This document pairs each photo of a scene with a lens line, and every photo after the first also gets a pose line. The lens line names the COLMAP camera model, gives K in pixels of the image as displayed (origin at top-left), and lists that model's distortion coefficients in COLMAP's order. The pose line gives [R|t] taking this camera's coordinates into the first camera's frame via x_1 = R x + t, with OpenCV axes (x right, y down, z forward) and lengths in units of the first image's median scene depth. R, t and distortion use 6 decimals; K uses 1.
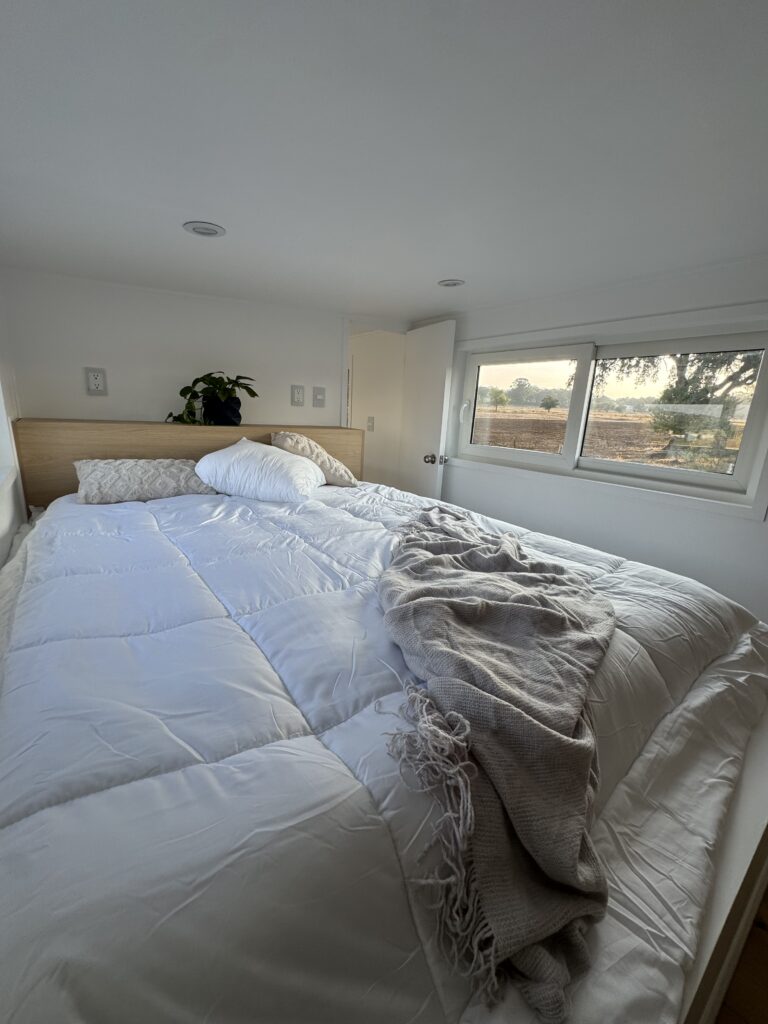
lens RADIAL K [[409.6, 0, 385.6], [0, 409.6, 512.4], [0, 0, 1]] dist [-0.003242, 0.000054]
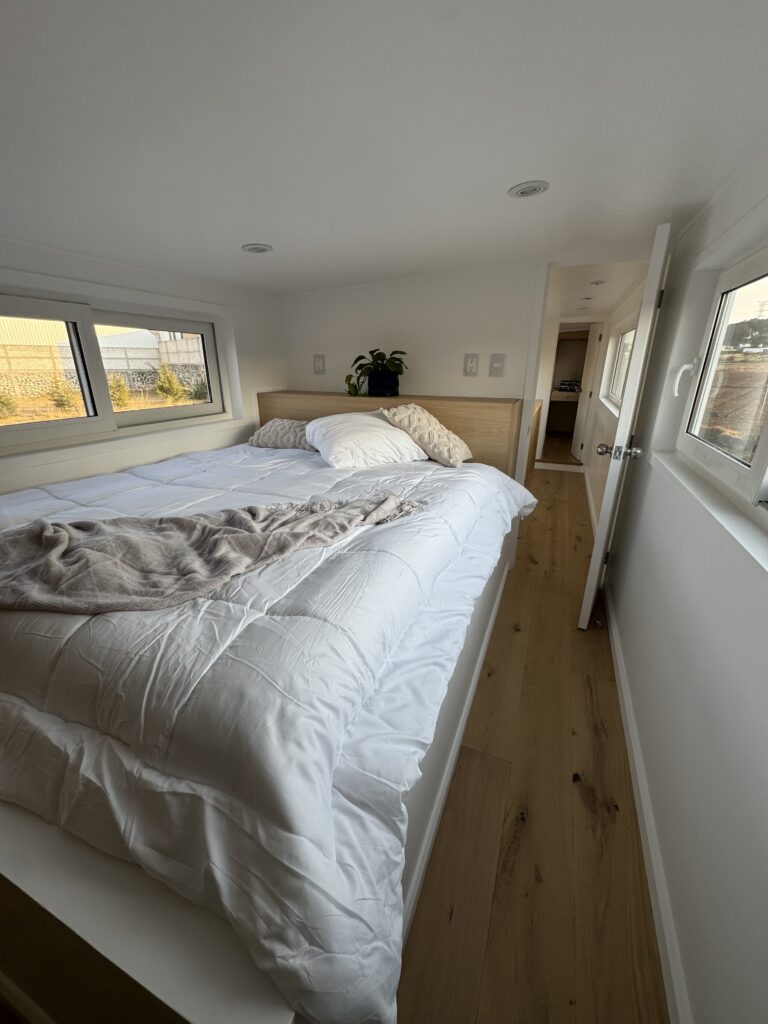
lens RADIAL K [[409.6, 0, 385.6], [0, 409.6, 512.4], [0, 0, 1]] dist [-0.003242, 0.000054]
pose [[0.502519, 0.249805, -0.827691, 0.663977], [-0.184348, 0.966291, 0.179713, -0.107982], [0.844683, 0.062274, 0.531631, 0.423936]]
